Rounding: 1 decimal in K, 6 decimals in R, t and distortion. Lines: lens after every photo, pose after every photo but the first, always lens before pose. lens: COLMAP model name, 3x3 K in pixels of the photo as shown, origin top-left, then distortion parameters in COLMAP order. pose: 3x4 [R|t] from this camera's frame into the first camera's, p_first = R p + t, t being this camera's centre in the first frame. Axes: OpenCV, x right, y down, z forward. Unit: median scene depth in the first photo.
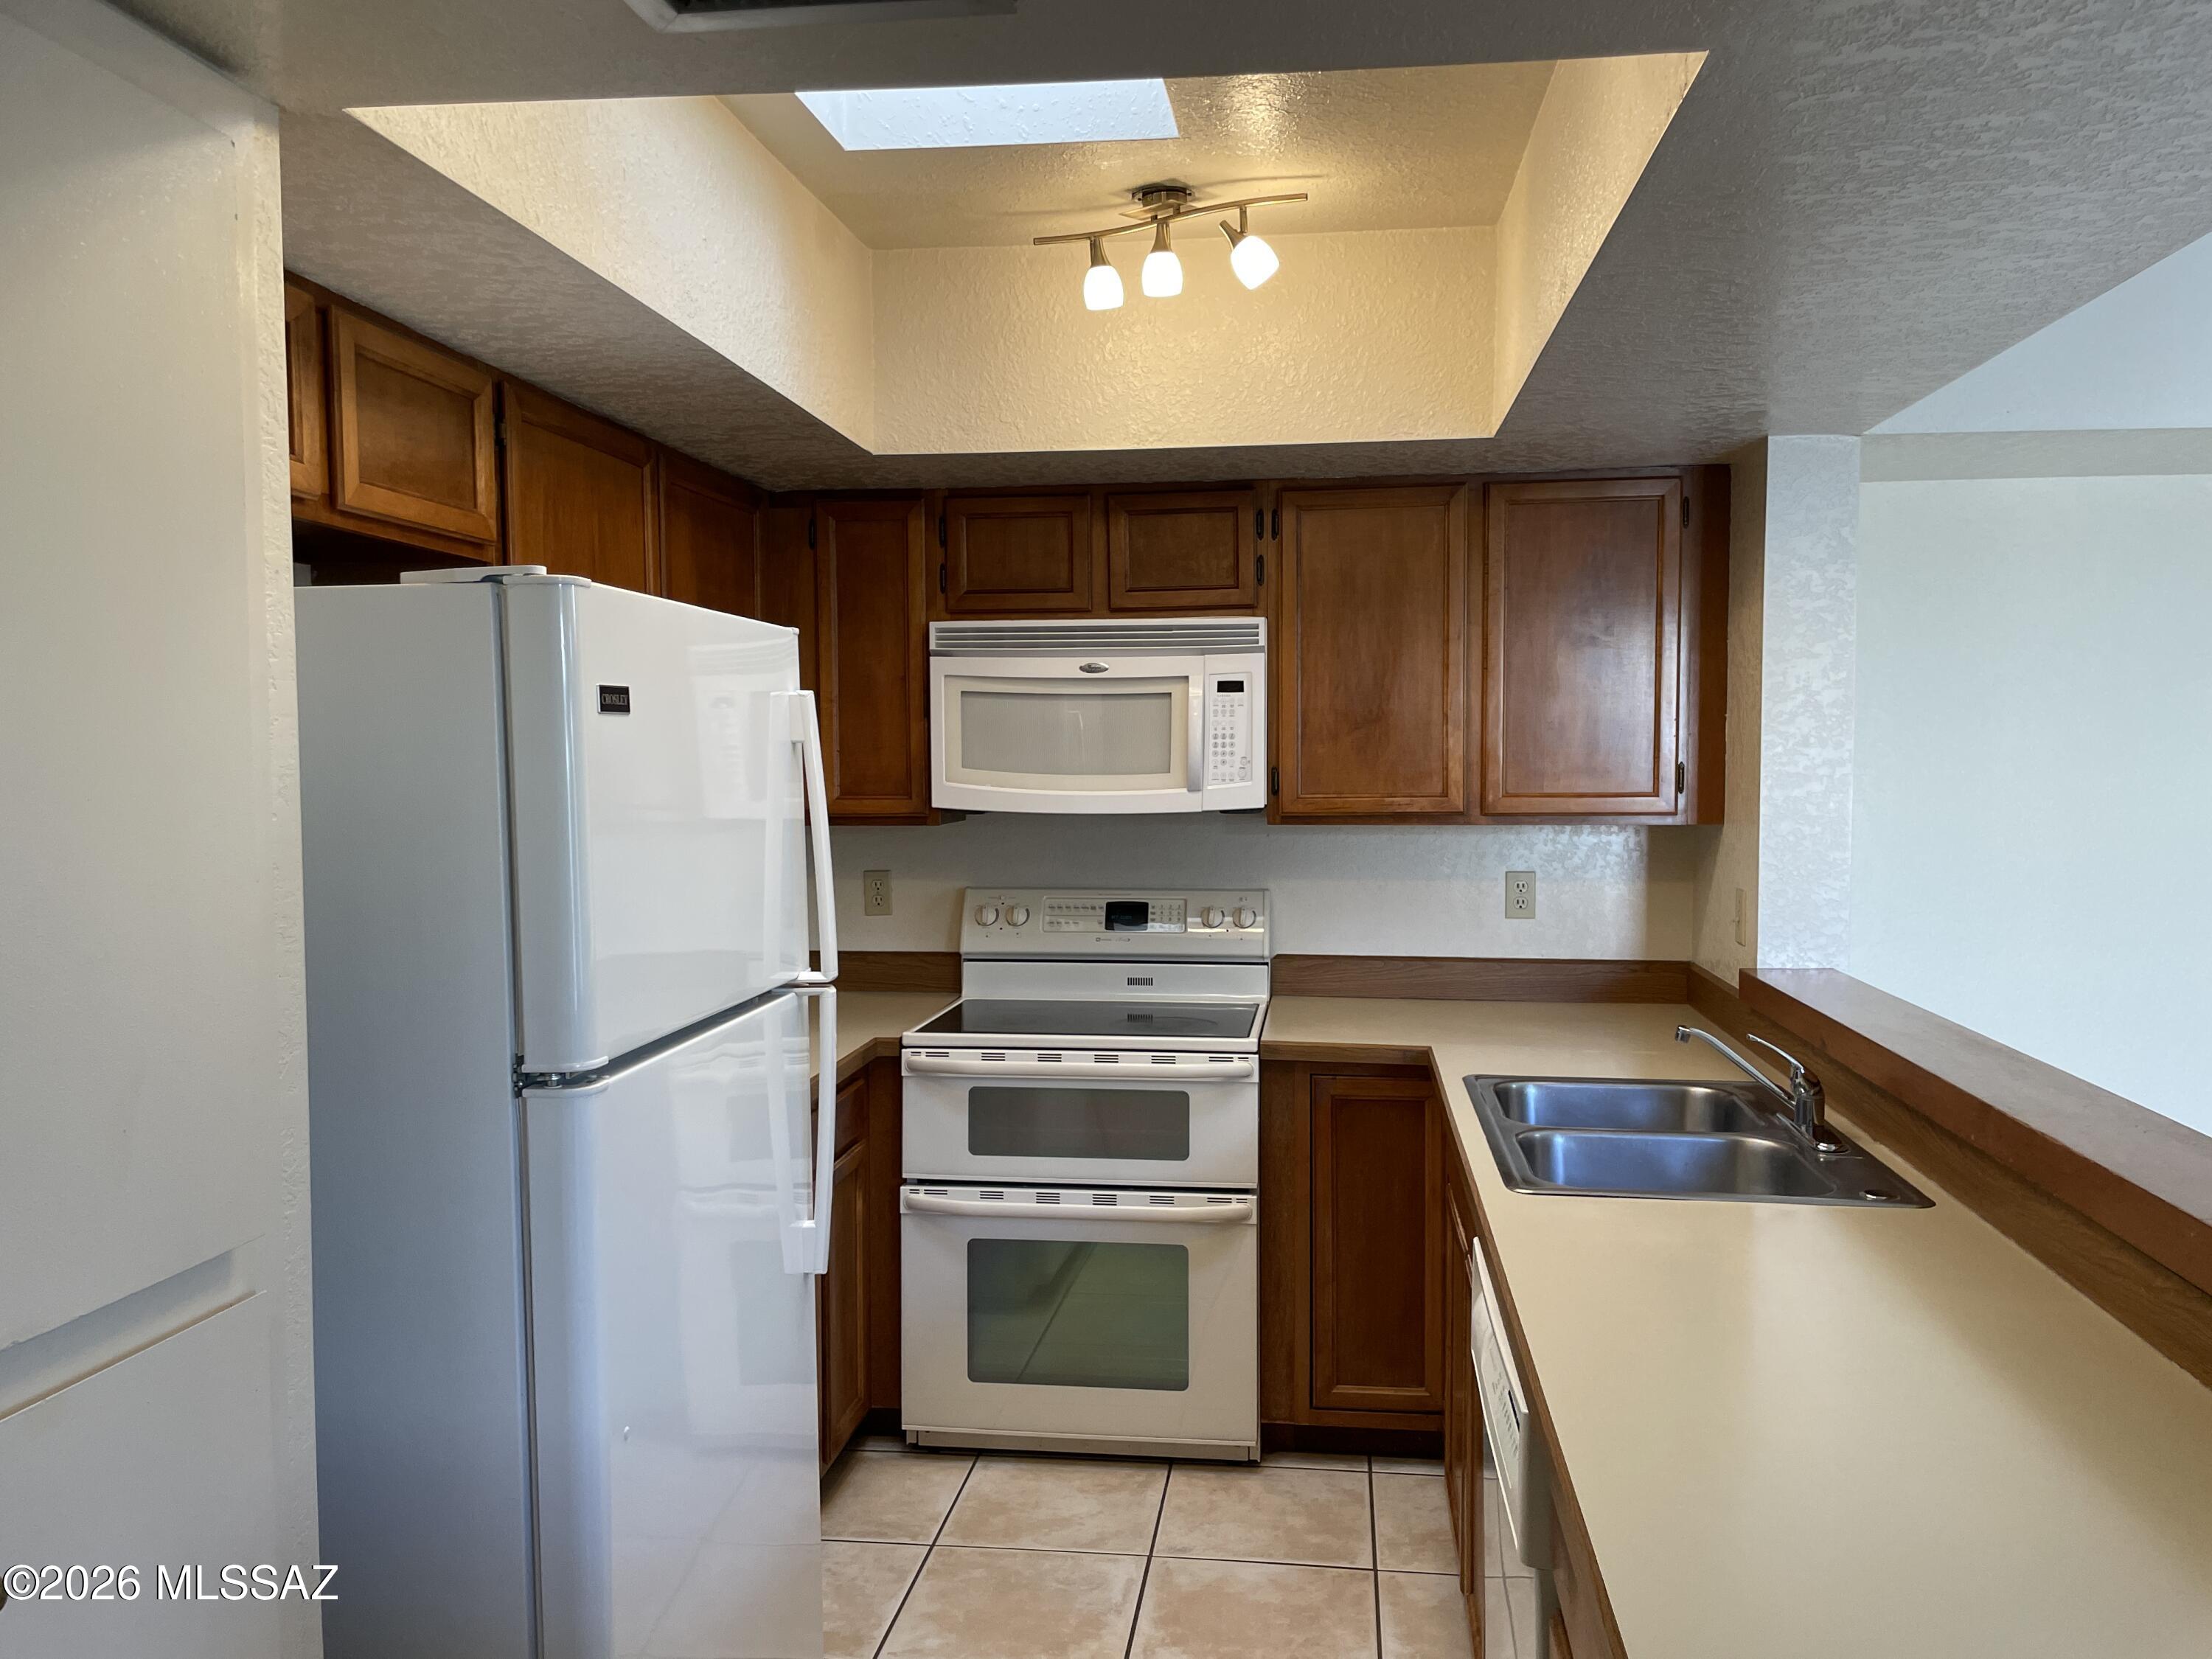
lens RADIAL K [[1679.6, 0, 1120.0], [0, 1679.6, 846.8], [0, 0, 1]] dist [0.102793, -0.140693]
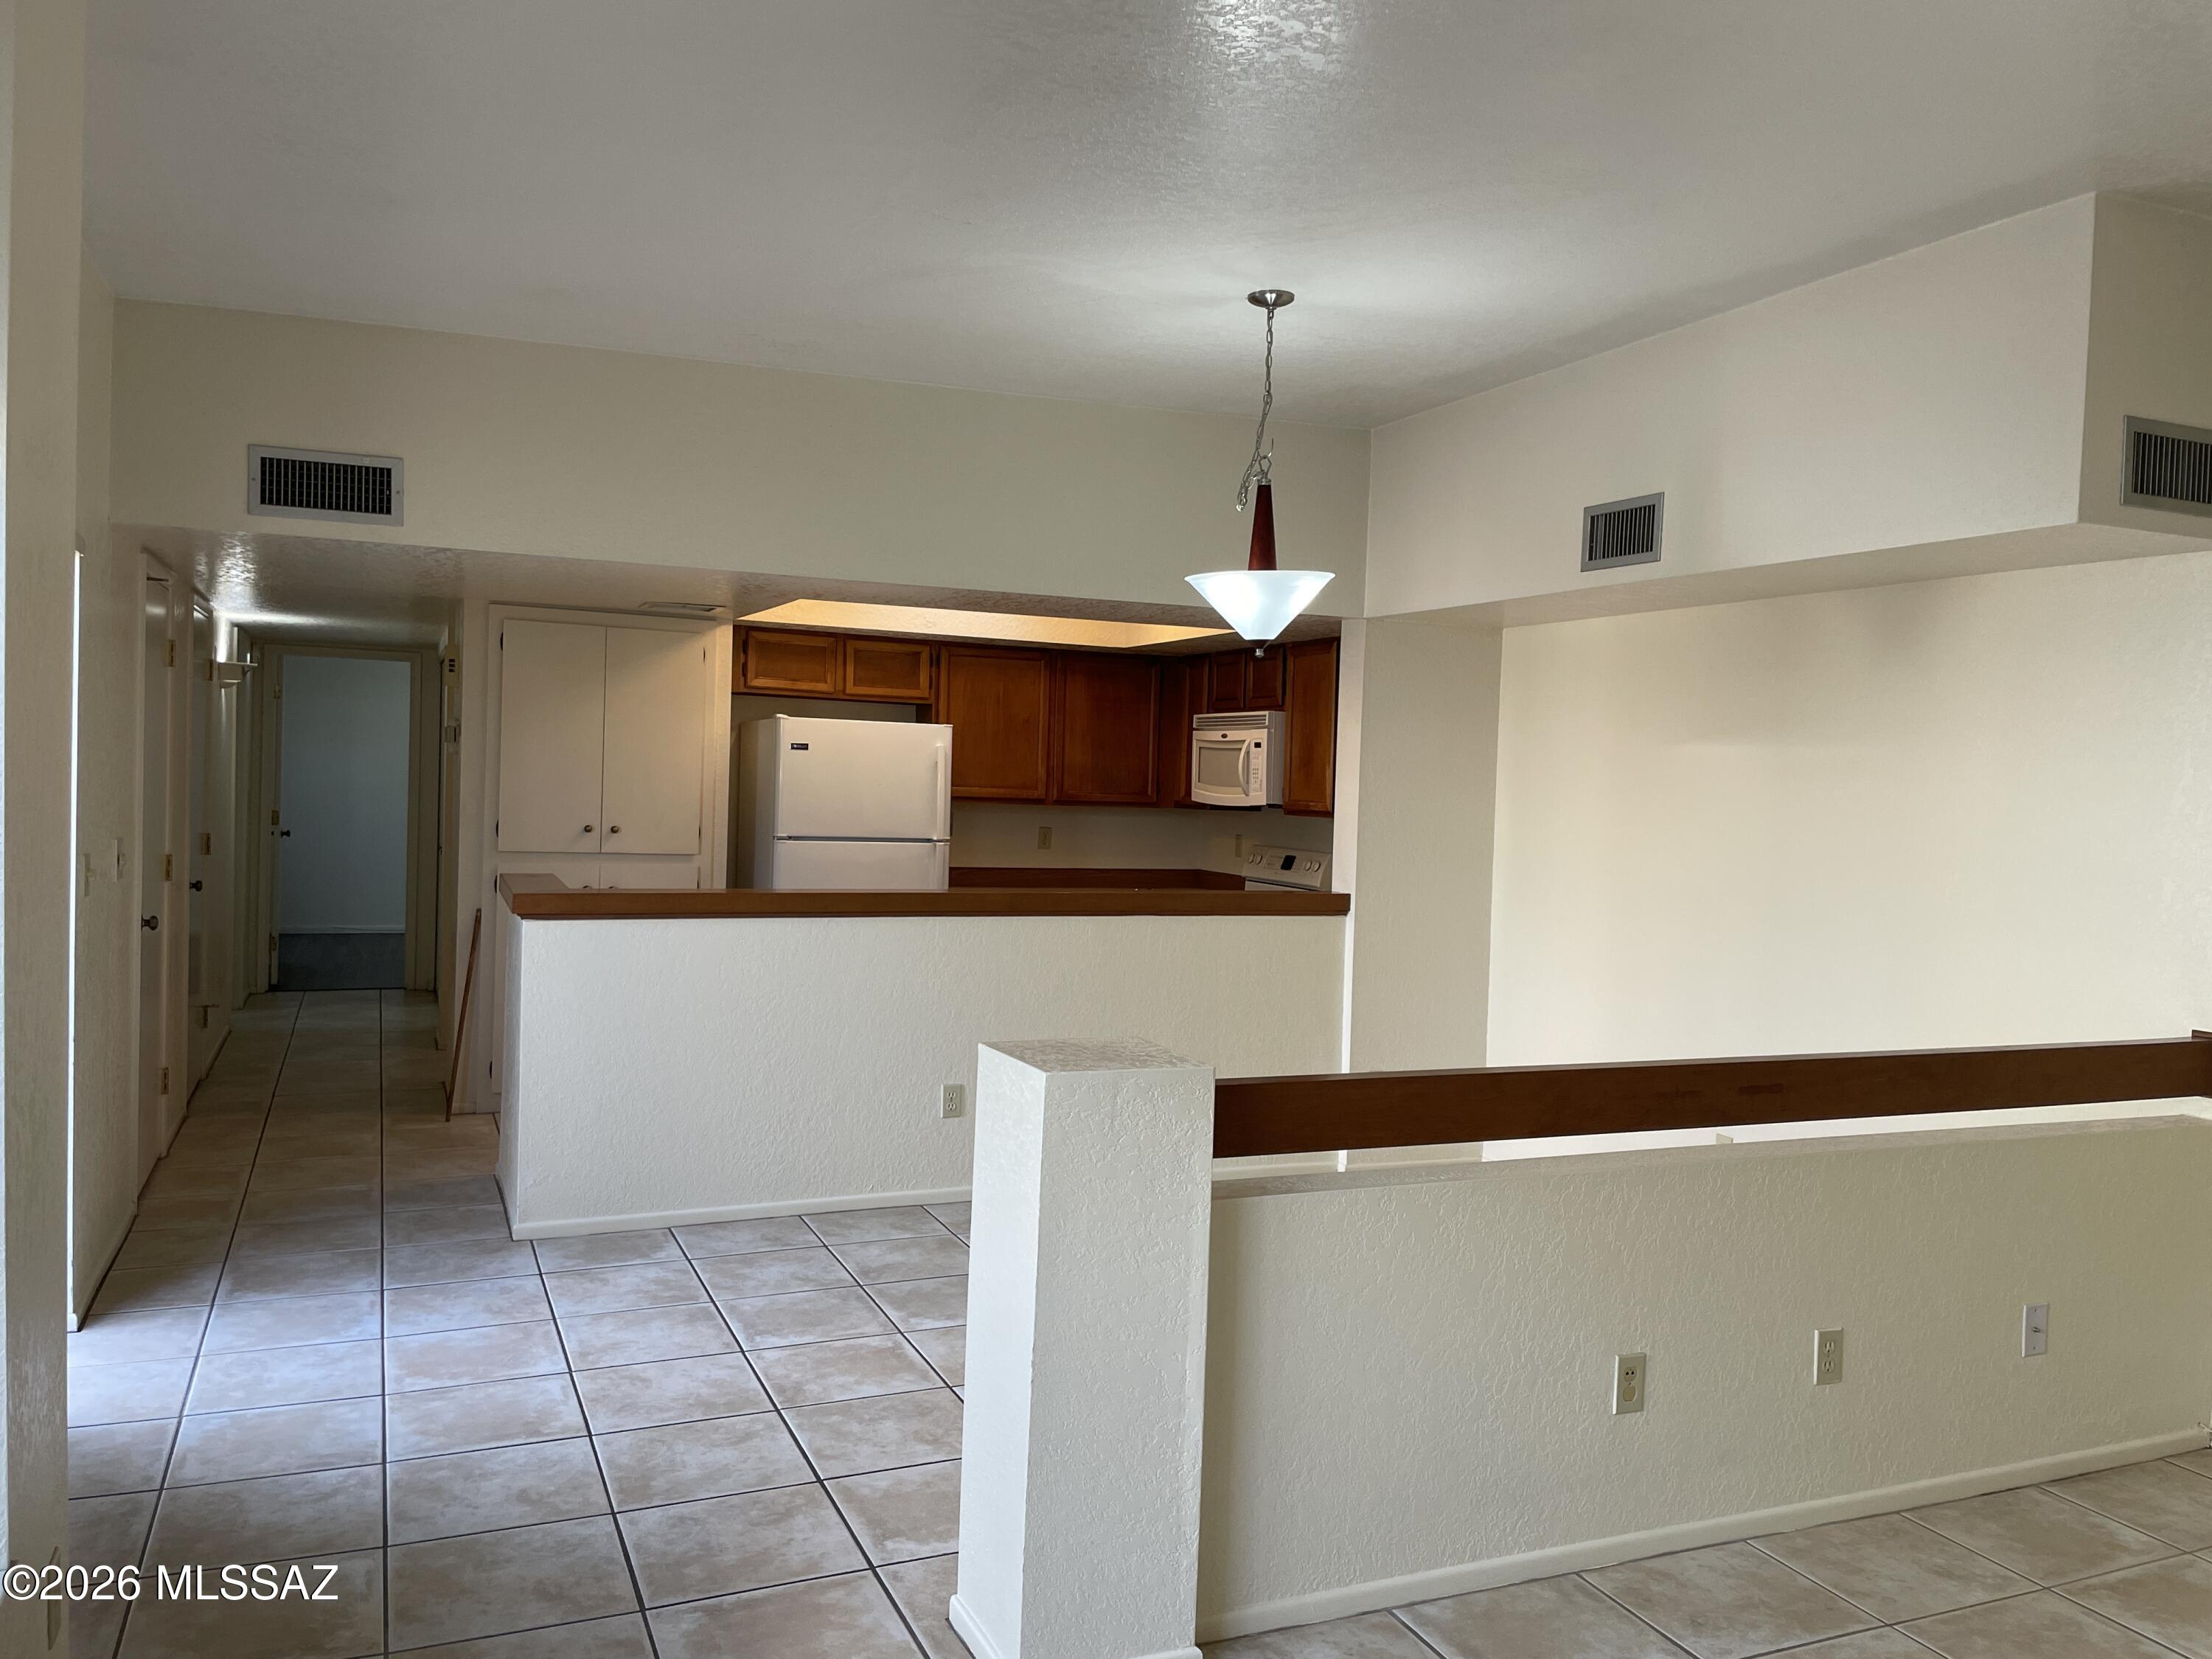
lens RADIAL K [[1679.6, 0, 1120.0], [0, 1679.6, 846.8], [0, 0, 1]] dist [0.102793, -0.140693]
pose [[0.511936, 0.056894, -0.857138, 1.706825], [-0.077466, 0.996796, 0.019897, -0.000713], [0.855524, 0.056213, 0.514703, -0.175854]]
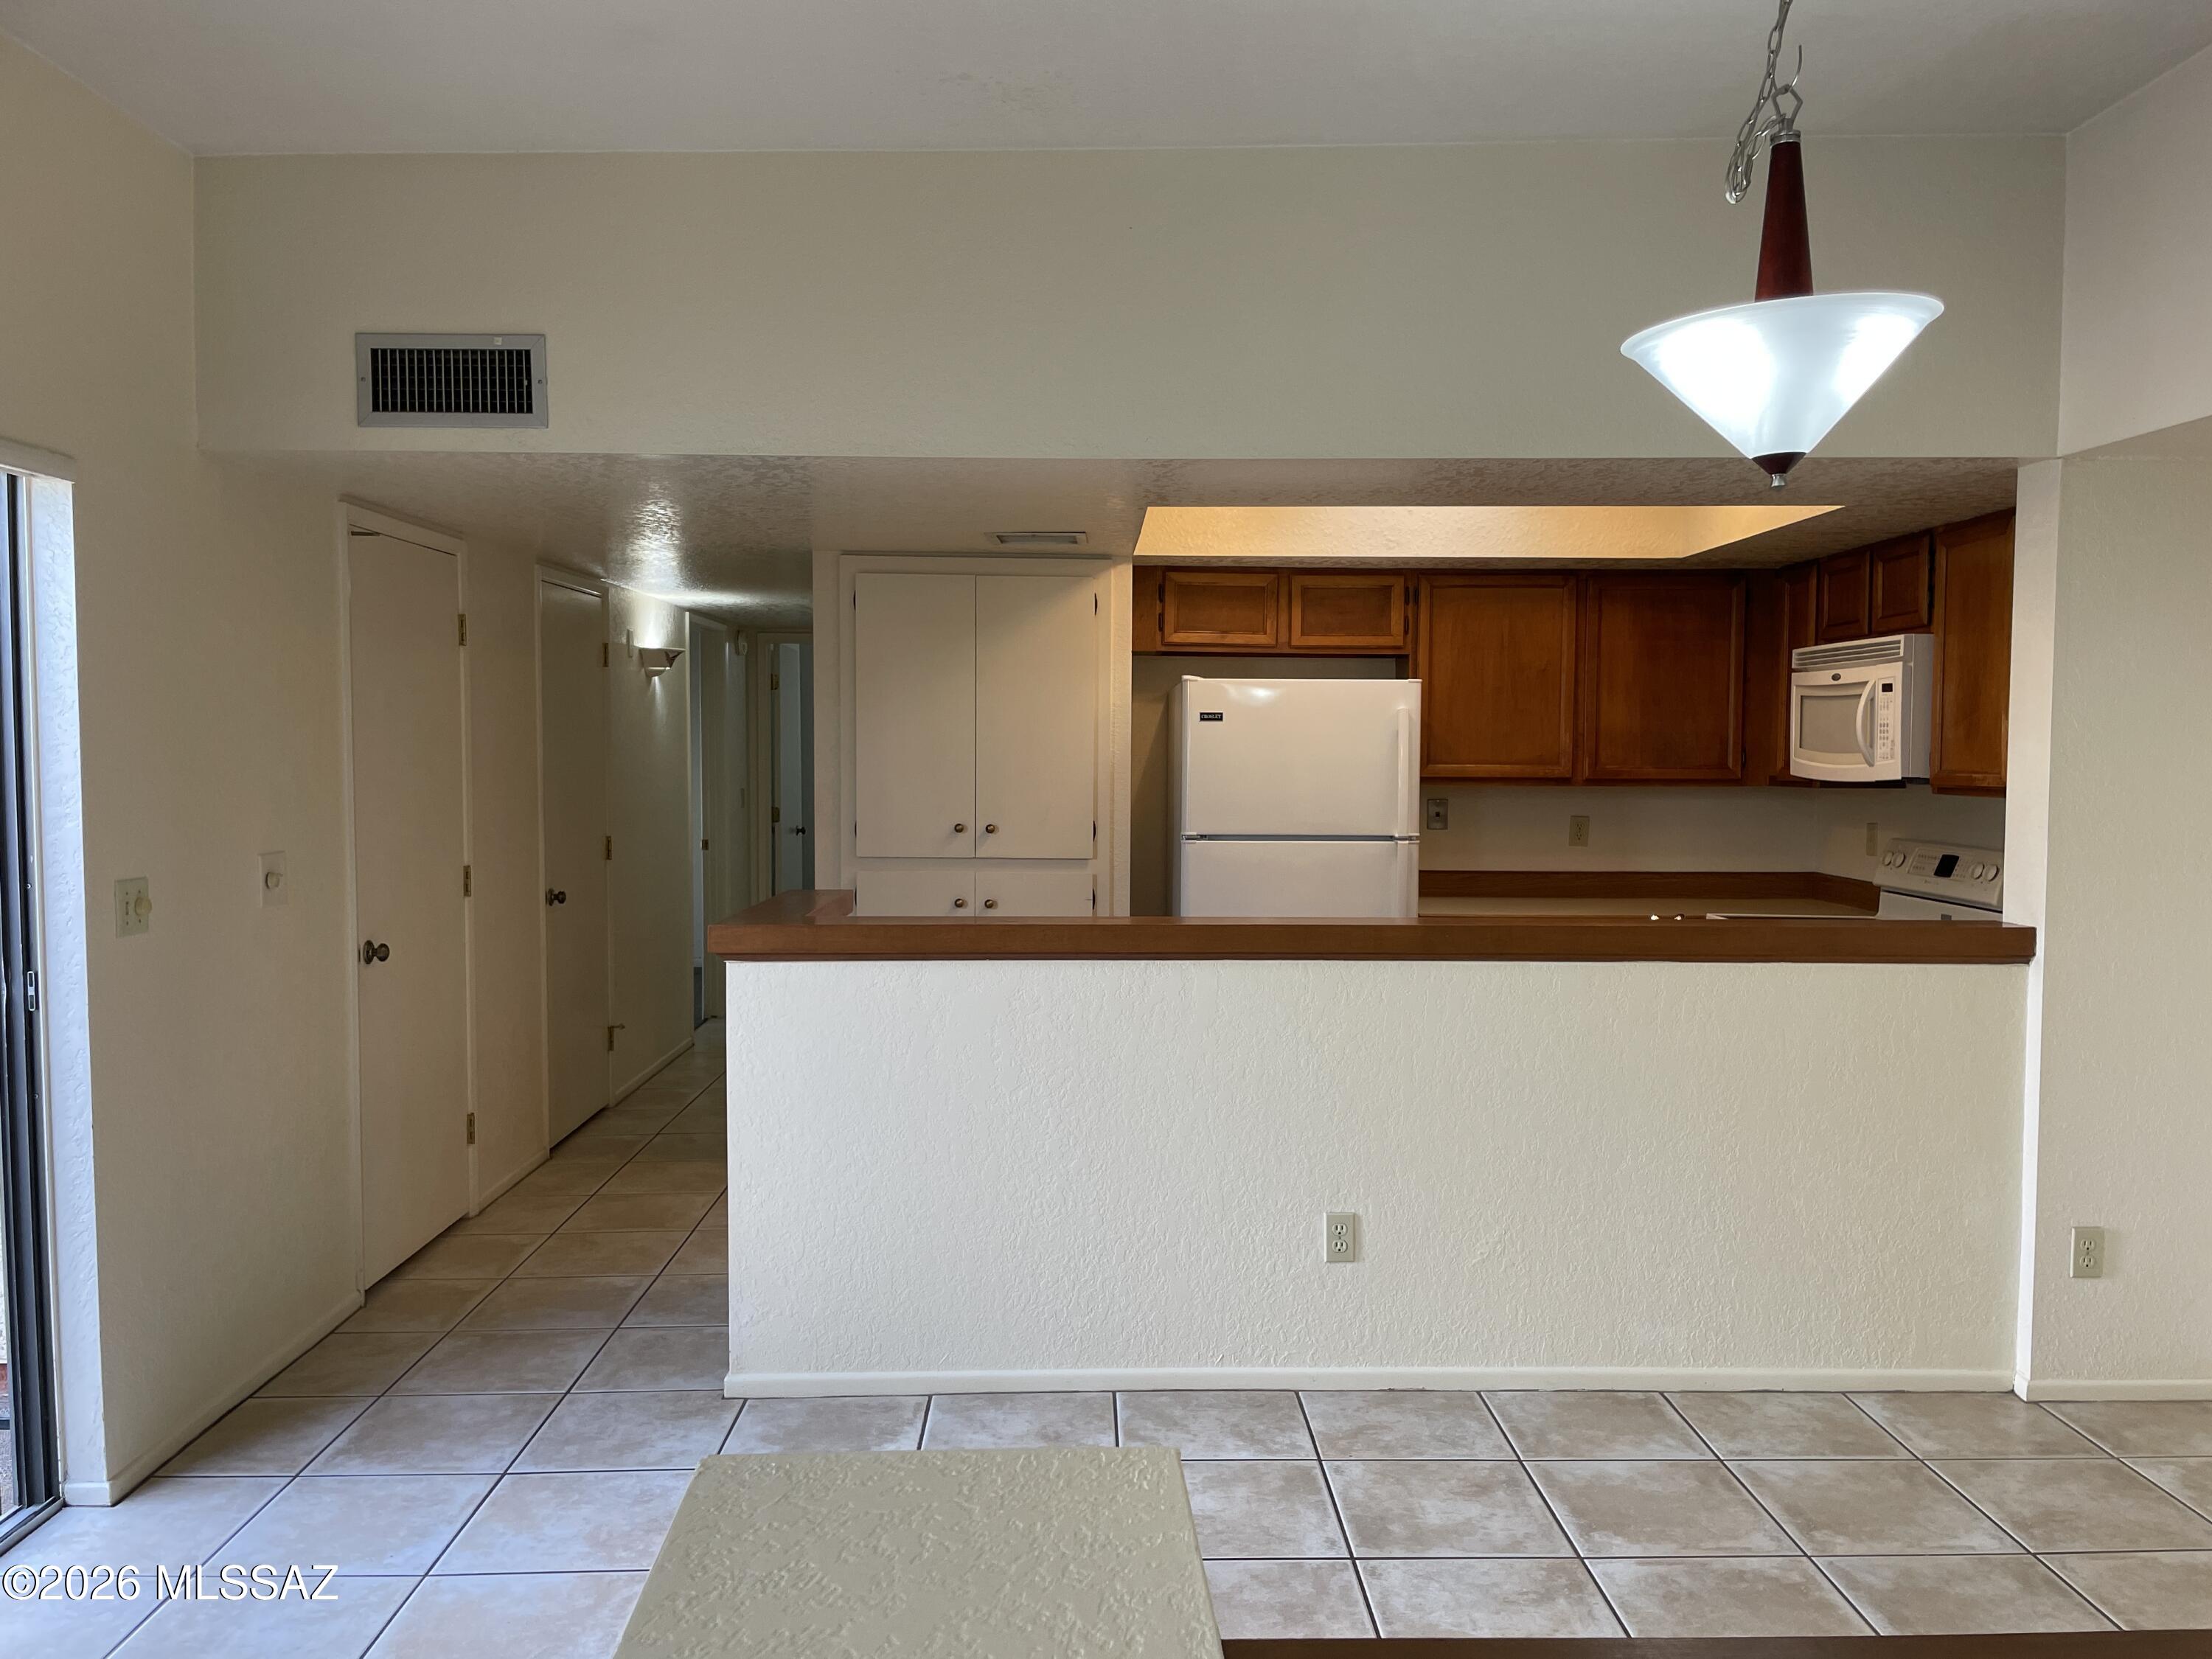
lens RADIAL K [[1679.6, 0, 1120.0], [0, 1679.6, 846.8], [0, 0, 1]] dist [0.102793, -0.140693]
pose [[0.150268, 0.063661, -0.986594, 1.294589], [-0.054243, 0.996952, 0.056068, -0.013035], [0.987156, 0.045090, 0.153263, 0.201598]]
